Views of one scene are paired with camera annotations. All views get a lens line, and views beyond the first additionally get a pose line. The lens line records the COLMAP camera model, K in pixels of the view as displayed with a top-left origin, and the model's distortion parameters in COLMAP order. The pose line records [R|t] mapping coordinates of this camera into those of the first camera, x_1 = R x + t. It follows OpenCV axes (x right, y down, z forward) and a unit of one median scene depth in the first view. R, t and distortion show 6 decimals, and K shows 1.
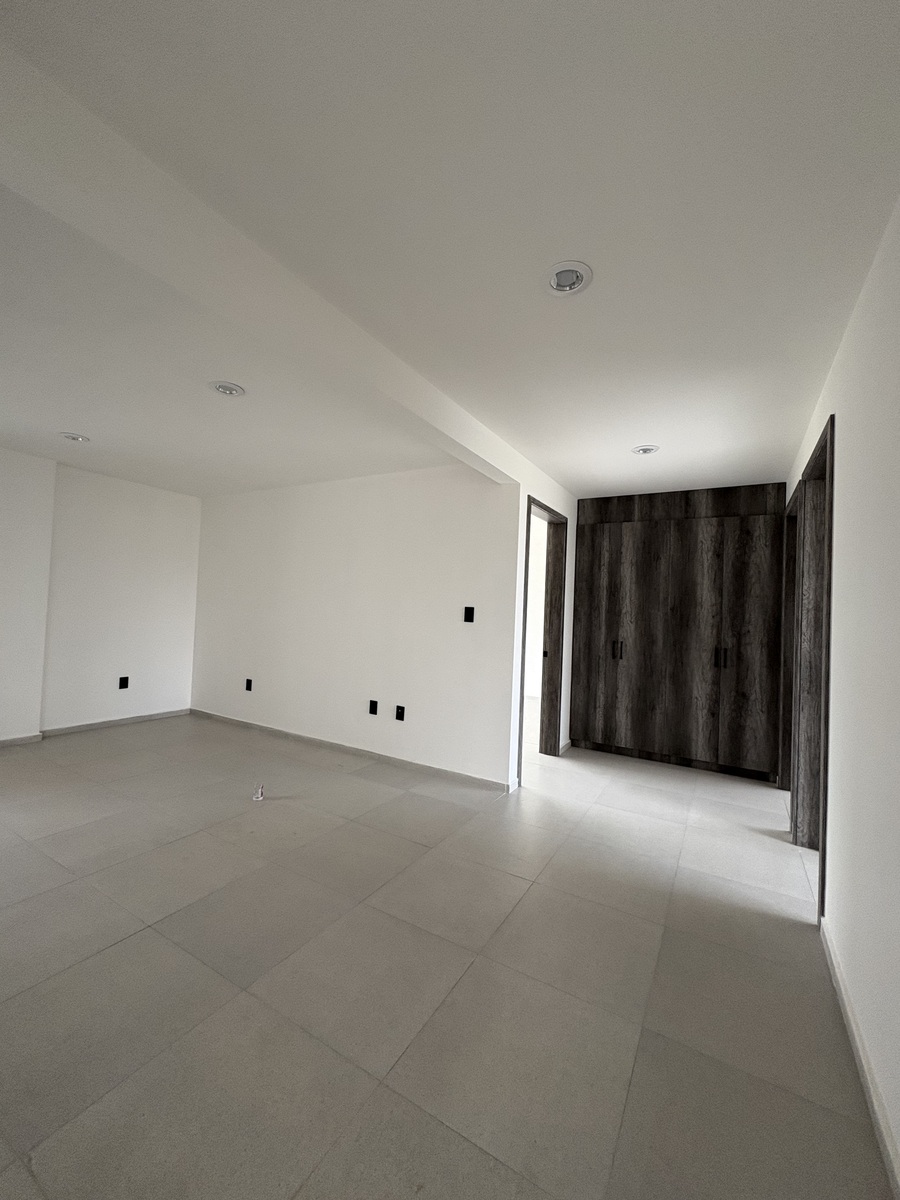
lens RADIAL K [[477.1, 0, 452.4], [0, 477.1, 598.3], [0, 0, 1]] dist [0.000987, -0.000336]
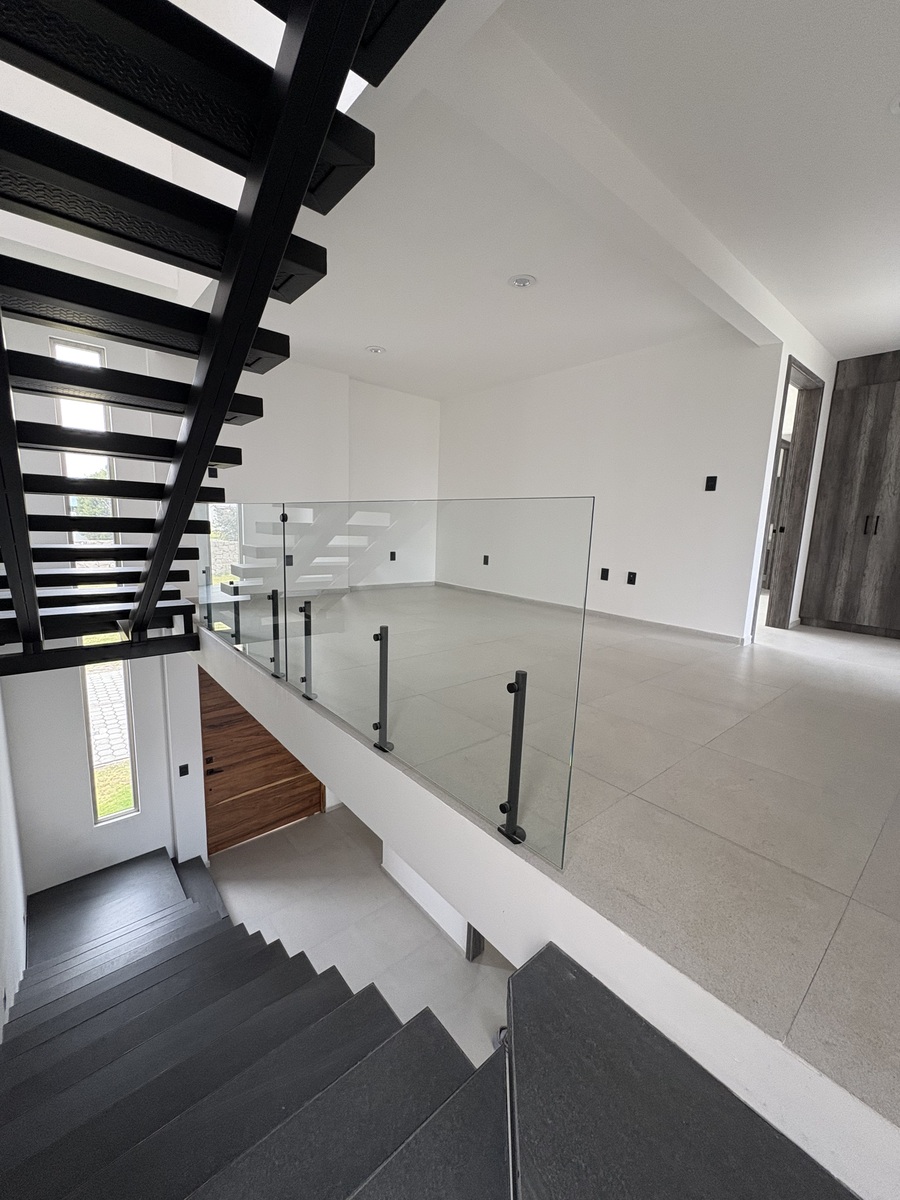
lens RADIAL K [[477.1, 0, 452.4], [0, 477.1, 598.3], [0, 0, 1]] dist [0.000987, -0.000336]
pose [[0.945353, 0.042054, -0.323325, -0.125268], [0.013130, 0.985932, 0.166628, 0.082087], [0.325784, -0.161767, 0.931502, -0.172041]]
